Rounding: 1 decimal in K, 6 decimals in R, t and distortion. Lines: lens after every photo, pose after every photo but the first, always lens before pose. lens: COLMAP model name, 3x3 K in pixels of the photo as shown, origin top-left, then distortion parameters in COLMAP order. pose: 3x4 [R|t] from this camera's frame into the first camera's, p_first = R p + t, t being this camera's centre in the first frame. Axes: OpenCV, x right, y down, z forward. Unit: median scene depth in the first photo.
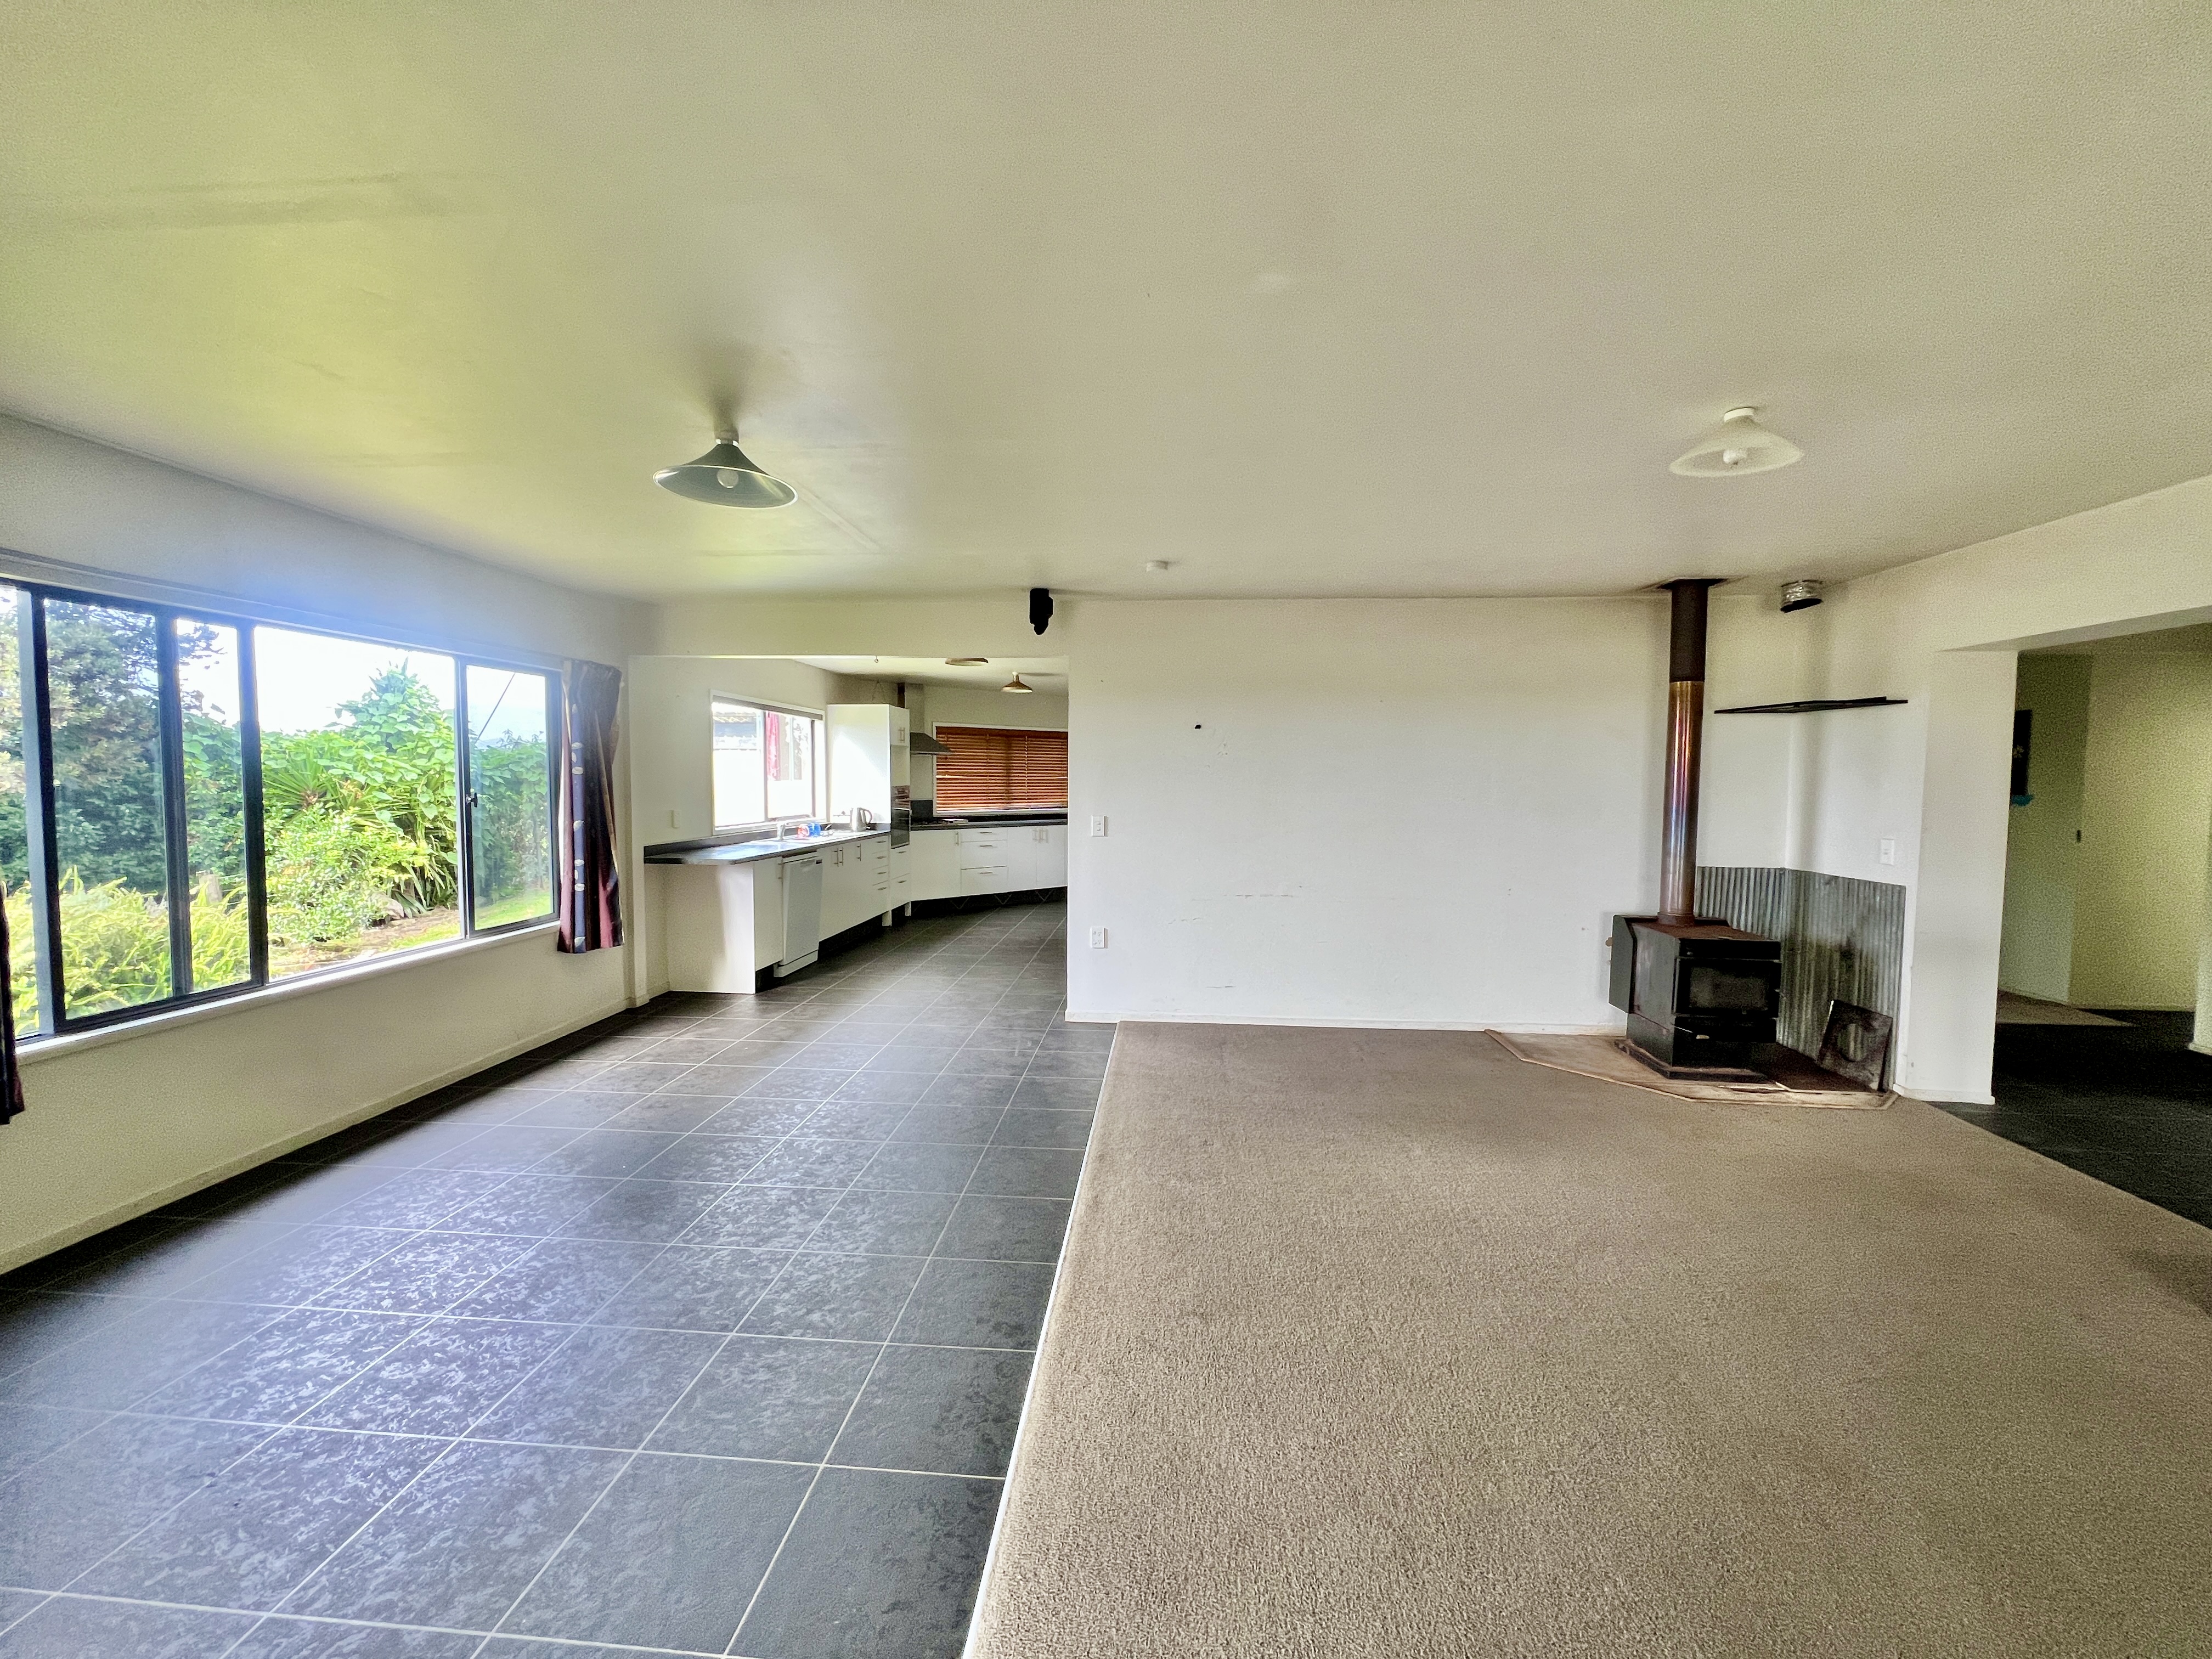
lens RADIAL K [[881.6, 0, 1111.6], [0, 881.6, 833.1], [0, 0, 1]] dist [-0.002273, 0.000217]
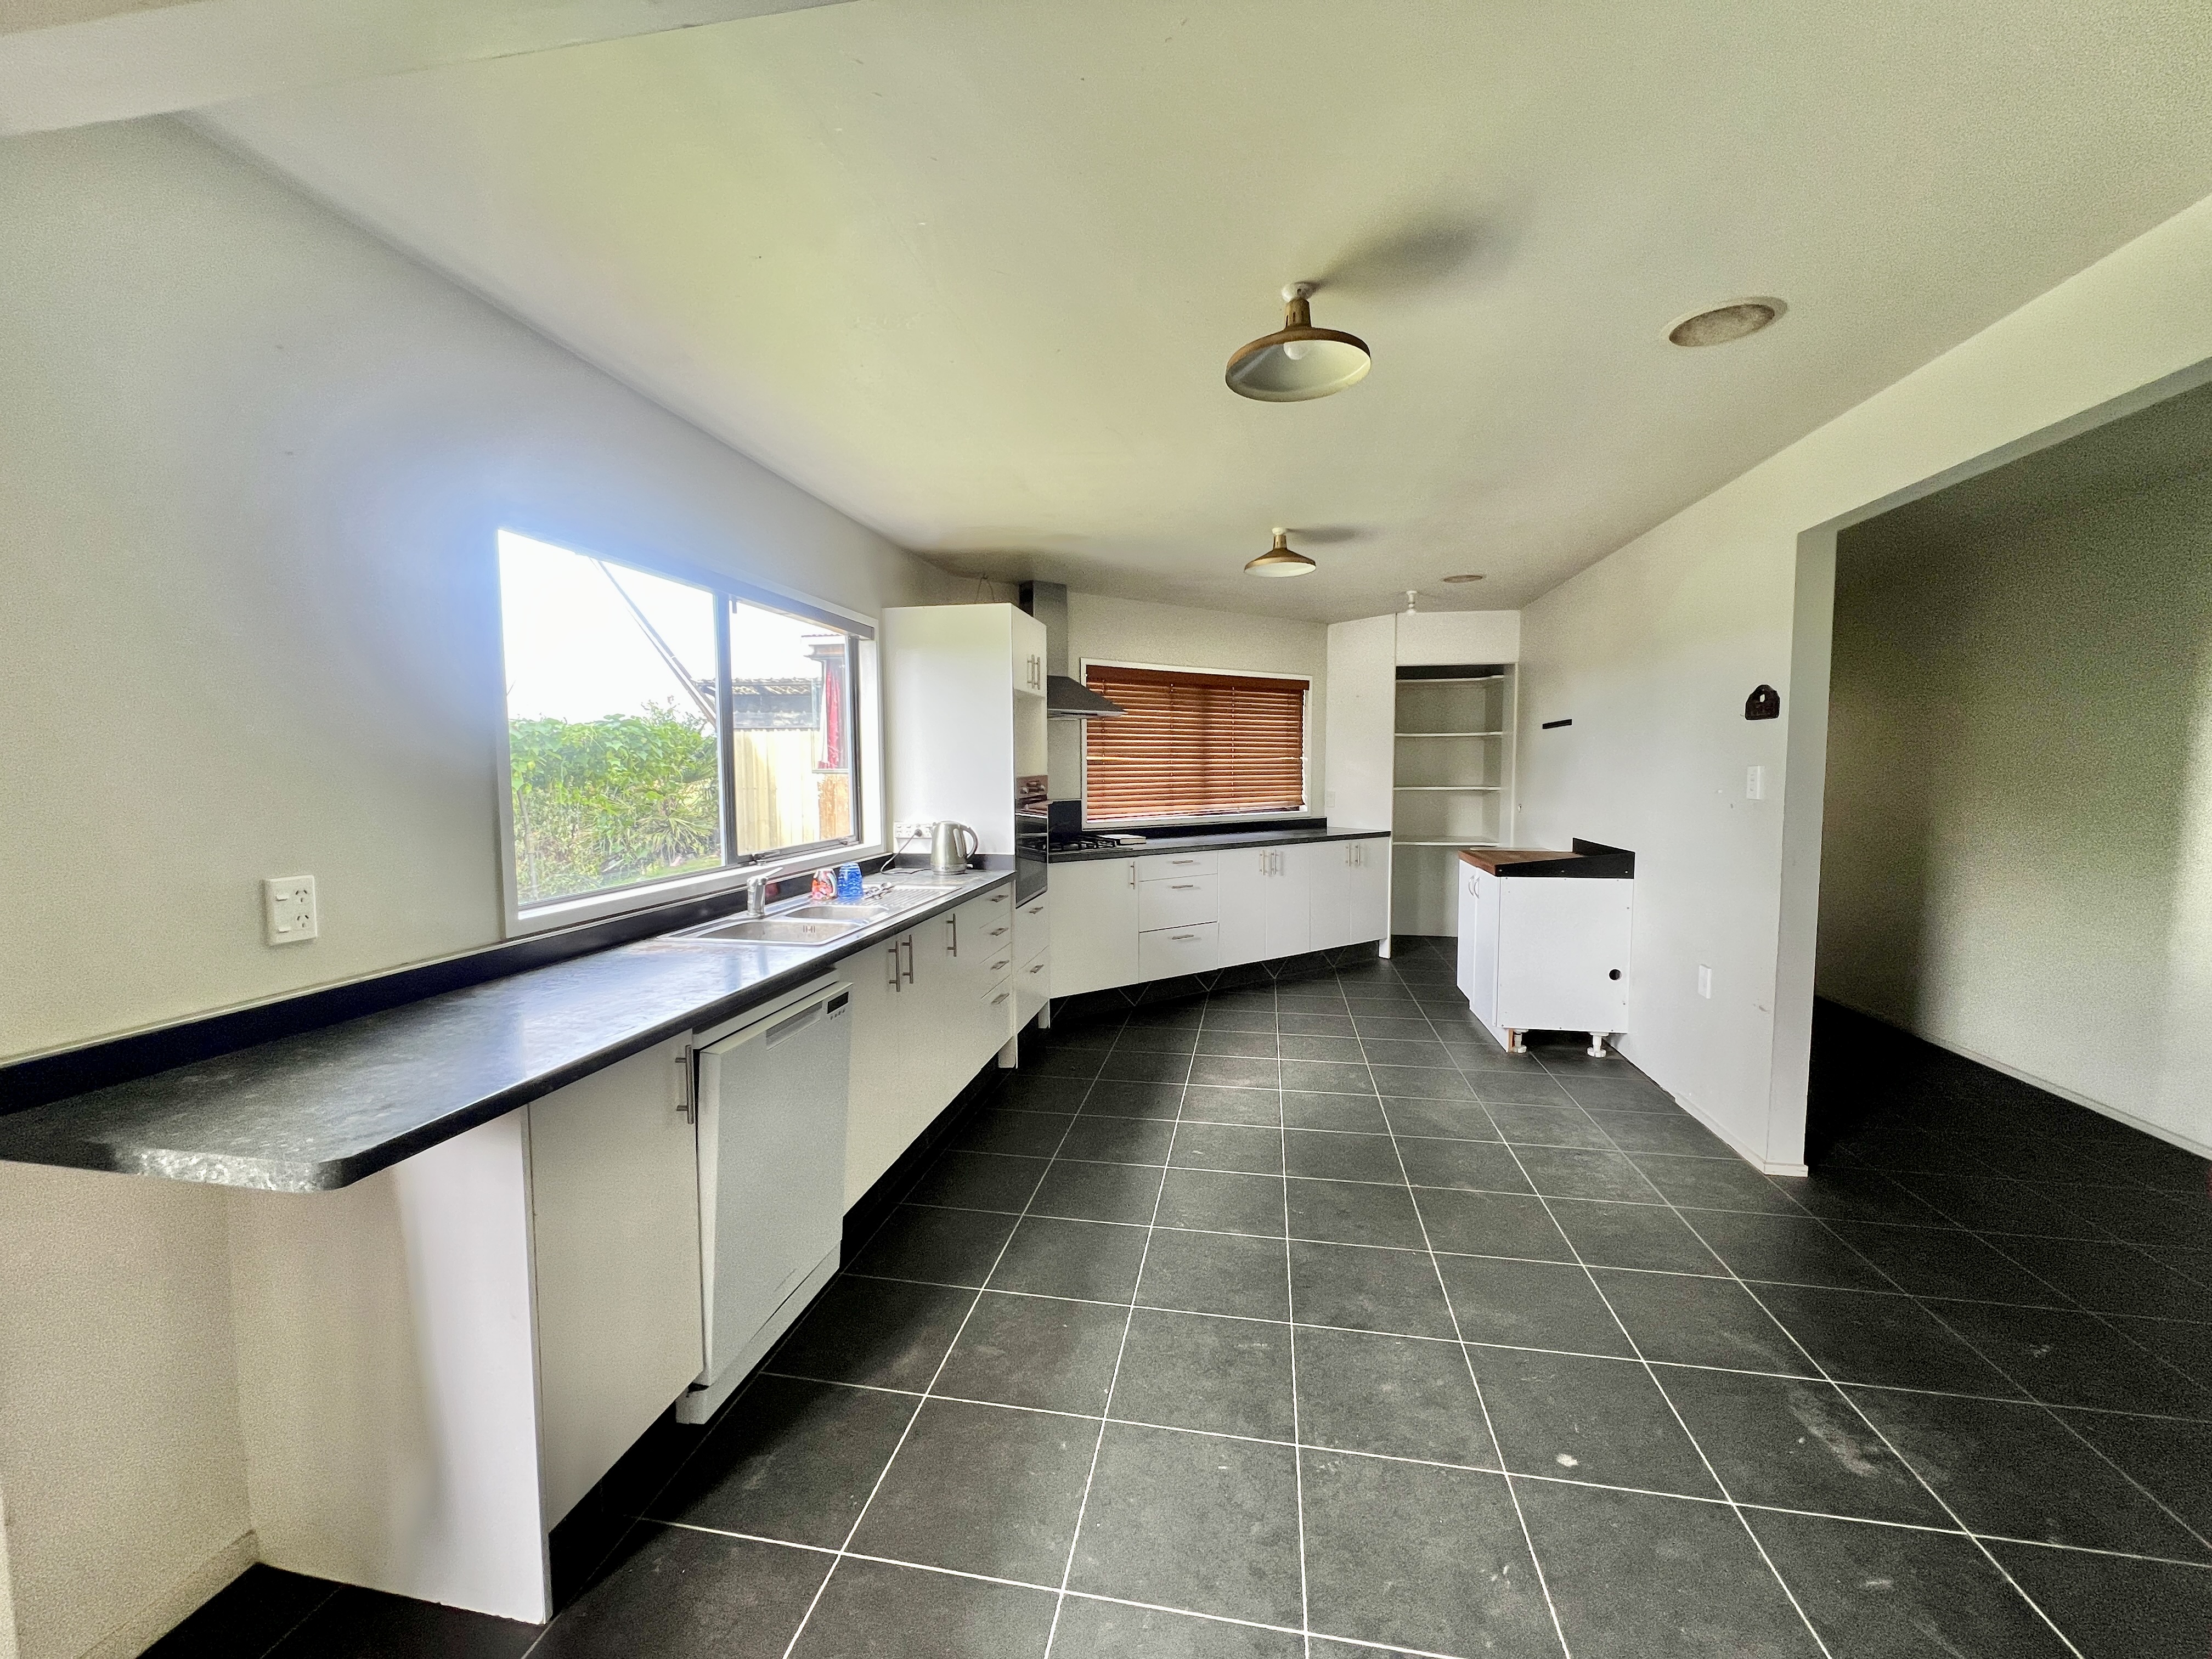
lens RADIAL K [[881.6, 0, 1102.2], [0, 881.6, 823.5], [0, 0, 1]] dist [-0.002273, 0.000217]
pose [[0.994825, 0.001534, -0.101591, -0.145561], [-0.000968, 0.999984, 0.005619, -0.028425], [0.101598, -0.005492, 0.994810, 0.496384]]
